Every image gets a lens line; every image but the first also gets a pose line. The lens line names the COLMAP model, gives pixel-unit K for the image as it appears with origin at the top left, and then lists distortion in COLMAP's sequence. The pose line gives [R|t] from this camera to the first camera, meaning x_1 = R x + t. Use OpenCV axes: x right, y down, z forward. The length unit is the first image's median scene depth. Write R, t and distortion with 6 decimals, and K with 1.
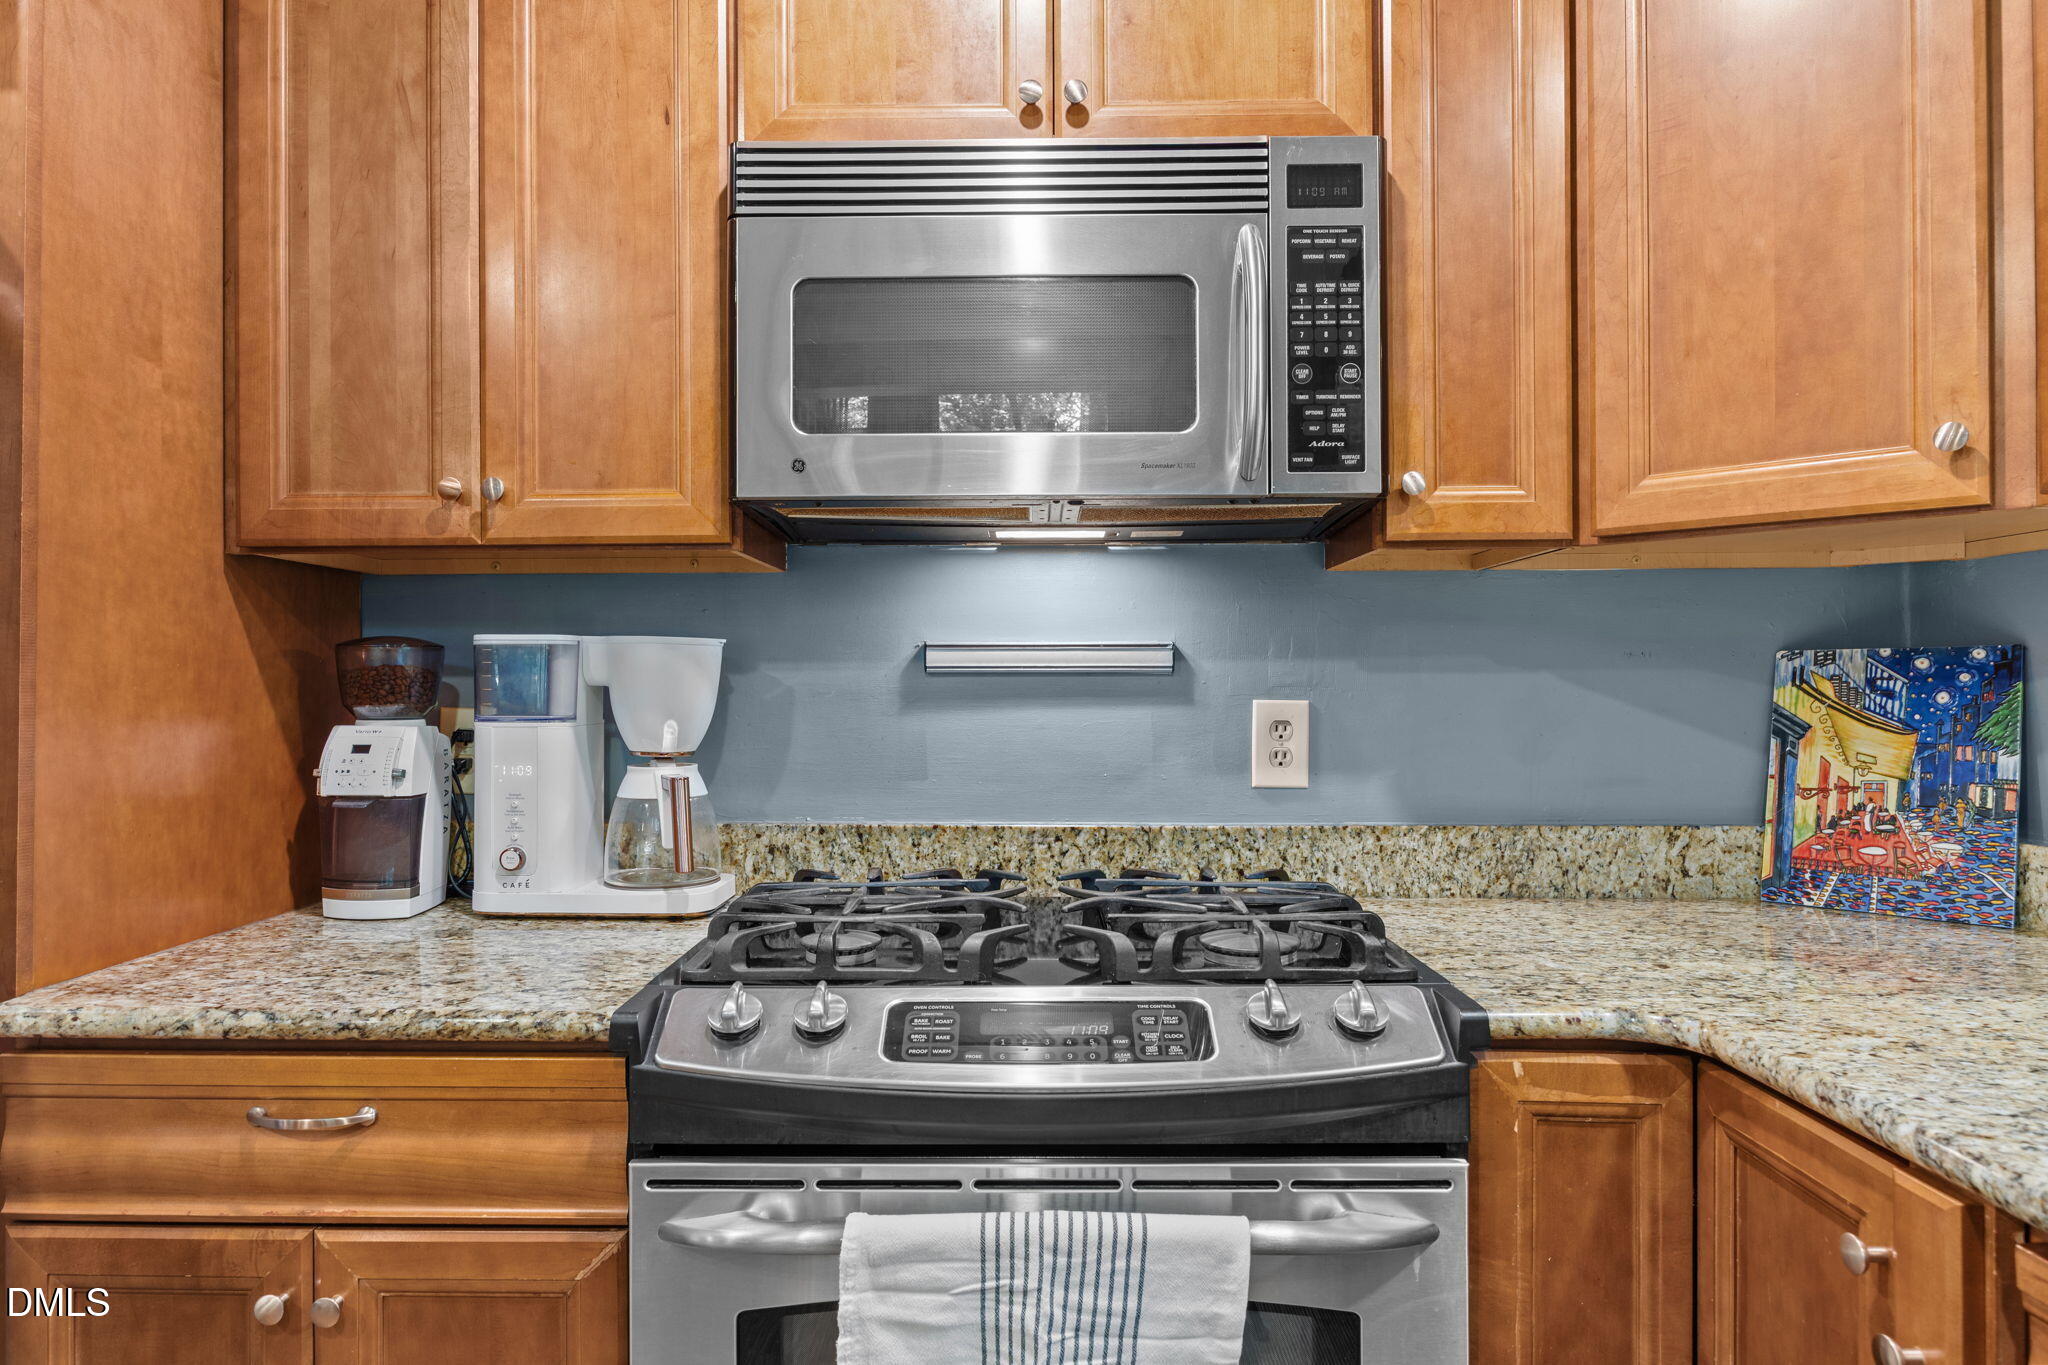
lens RADIAL K [[1236.4, 0, 1010.3], [0, 1236.4, 682.8], [0, 0, 1]] dist [-0.004801, -0.000811]
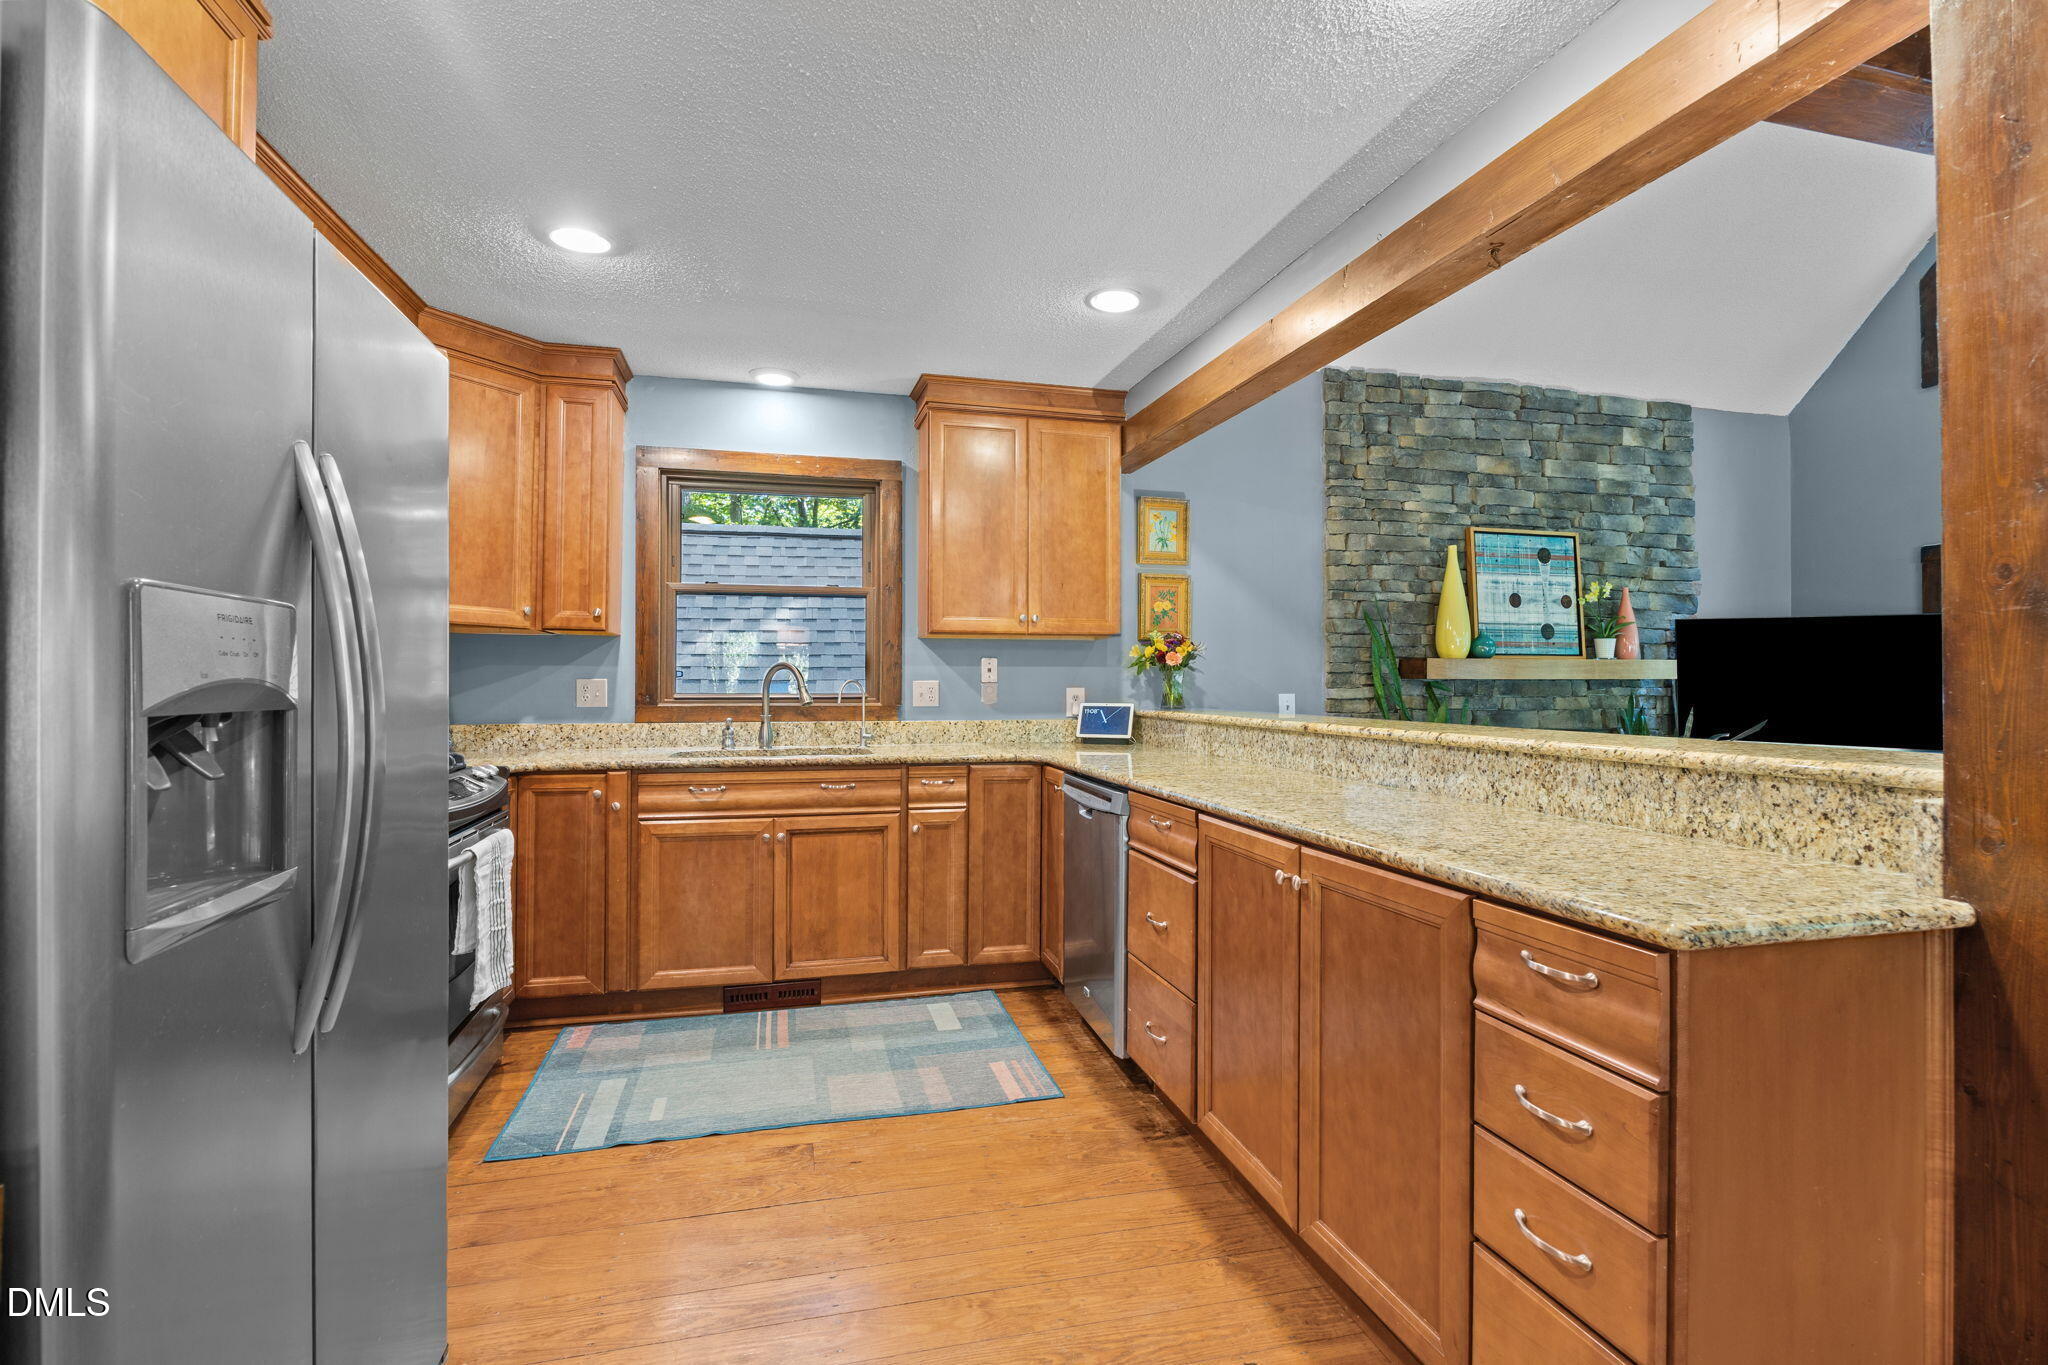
lens RADIAL K [[931.3, 0, 1020.4], [0, 931.3, 669.2], [0, 0, 1]] dist [-0.012909, 0.000228]
pose [[-0.274684, 0.018870, 0.961349, -1.867082], [-0.010240, 0.999693, -0.022549, 0.025552], [-0.961480, -0.016038, -0.274406, 0.241589]]
